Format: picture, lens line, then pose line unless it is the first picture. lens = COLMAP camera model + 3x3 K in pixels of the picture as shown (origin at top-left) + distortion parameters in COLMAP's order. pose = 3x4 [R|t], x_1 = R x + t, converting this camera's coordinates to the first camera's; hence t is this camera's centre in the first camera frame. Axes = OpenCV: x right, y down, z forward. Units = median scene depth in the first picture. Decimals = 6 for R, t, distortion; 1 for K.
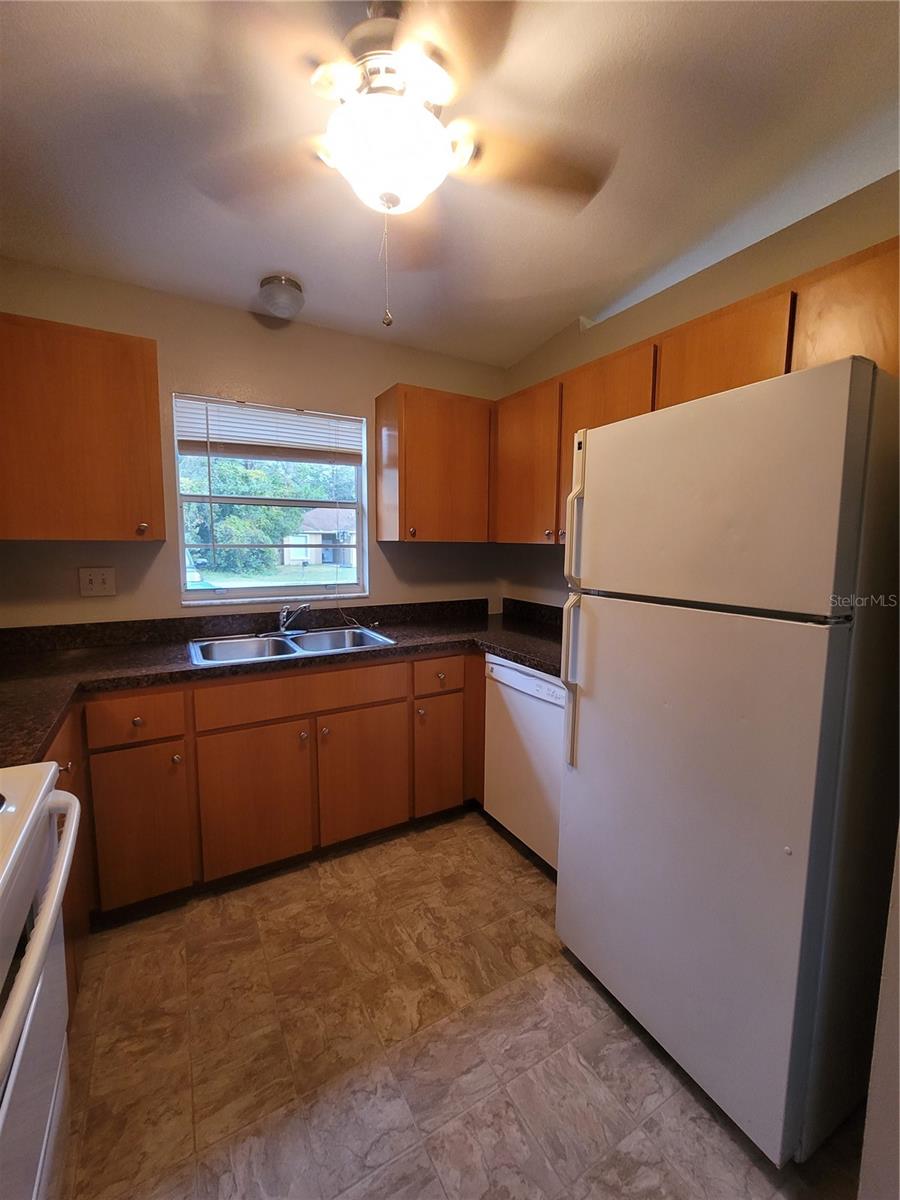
lens RADIAL K [[492.7, 0, 449.3], [0, 492.7, 595.3], [0, 0, 1]] dist [-0.003351, 0.001125]
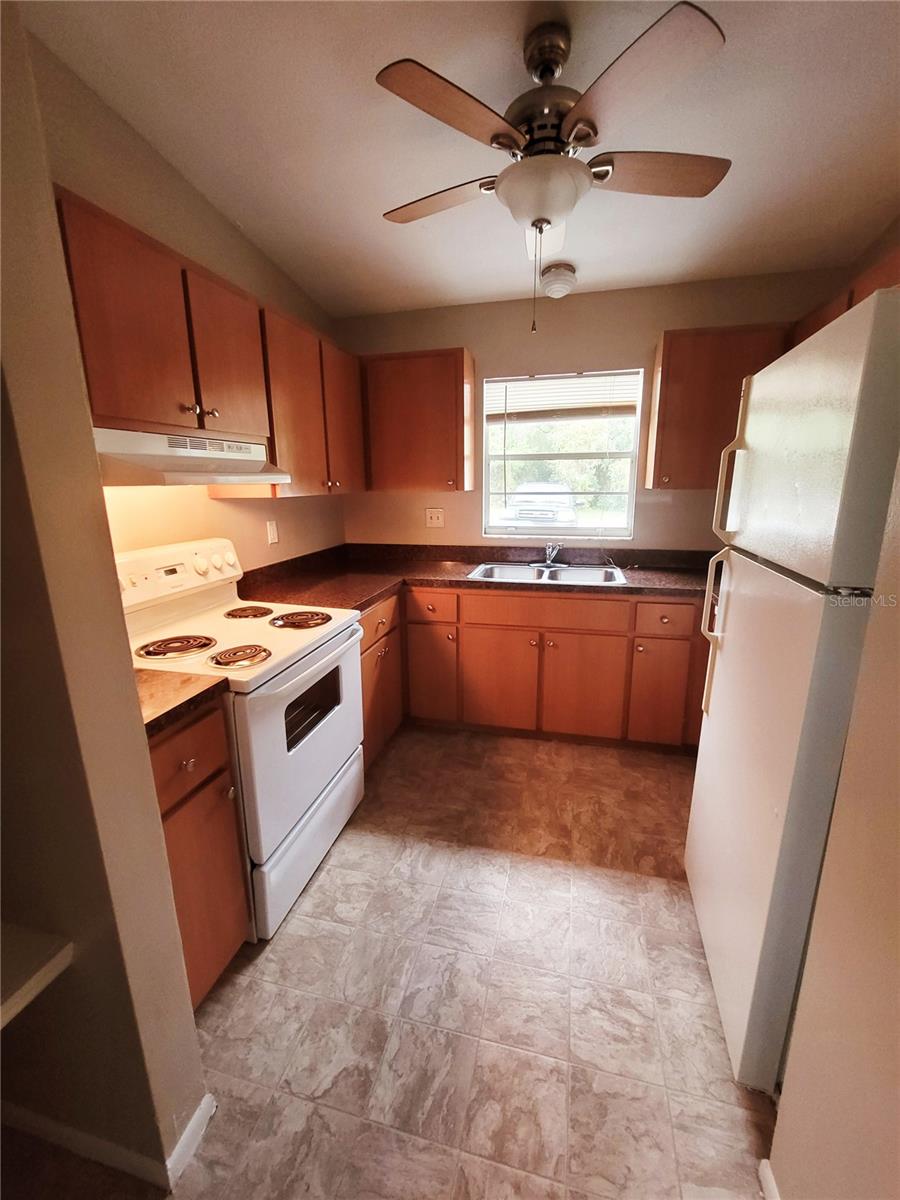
lens RADIAL K [[492.7, 0, 449.3], [0, 492.7, 595.3], [0, 0, 1]] dist [-0.003351, 0.001125]
pose [[0.718847, 0.141317, -0.680653, 0.455654], [-0.058453, 0.987939, 0.143383, -0.015637], [0.692706, -0.063285, 0.718438, -0.092624]]
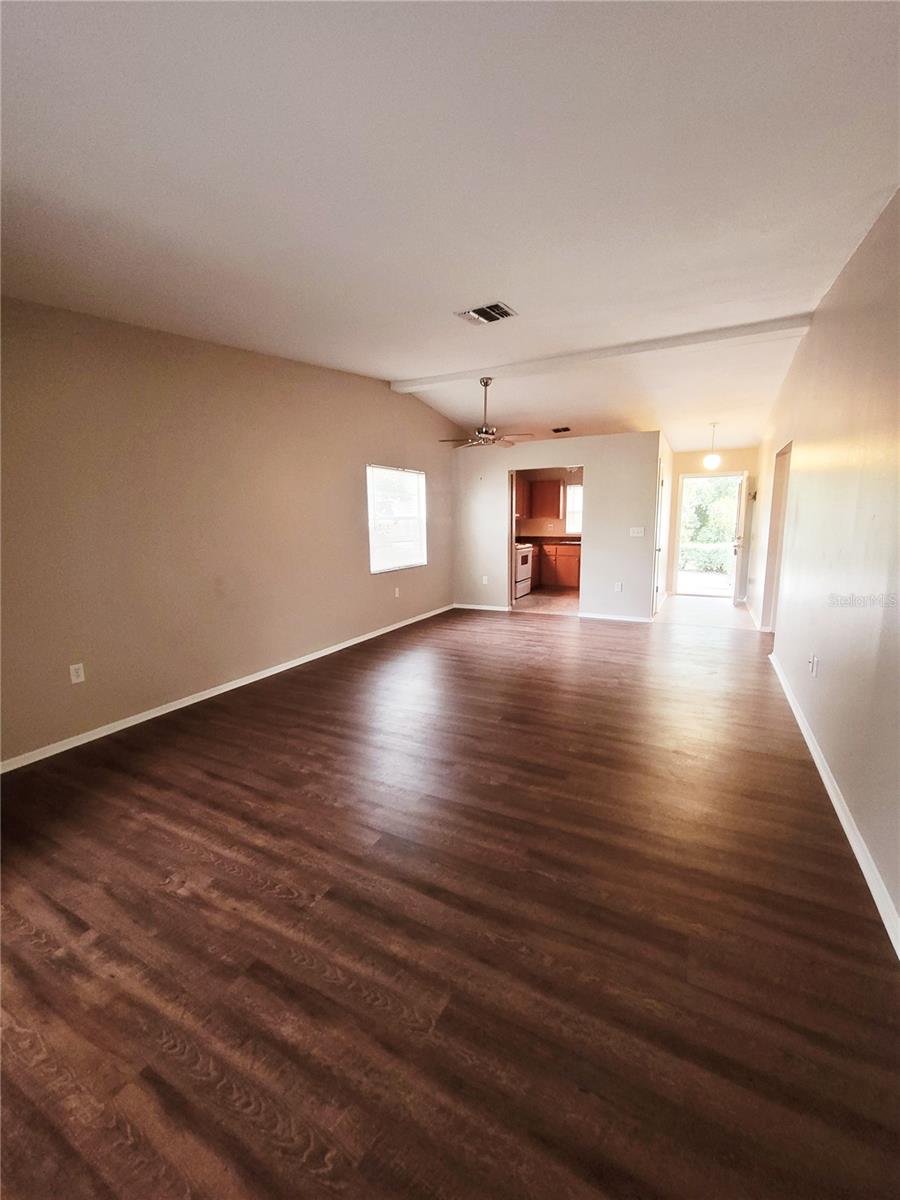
lens RADIAL K [[492.7, 0, 449.3], [0, 492.7, 595.3], [0, 0, 1]] dist [-0.003351, 0.001125]
pose [[0.524911, 0.114286, -0.843449, 3.387937], [-0.078507, 0.993221, 0.085722, 0.342818], [0.847529, 0.021220, 0.530325, -2.784402]]
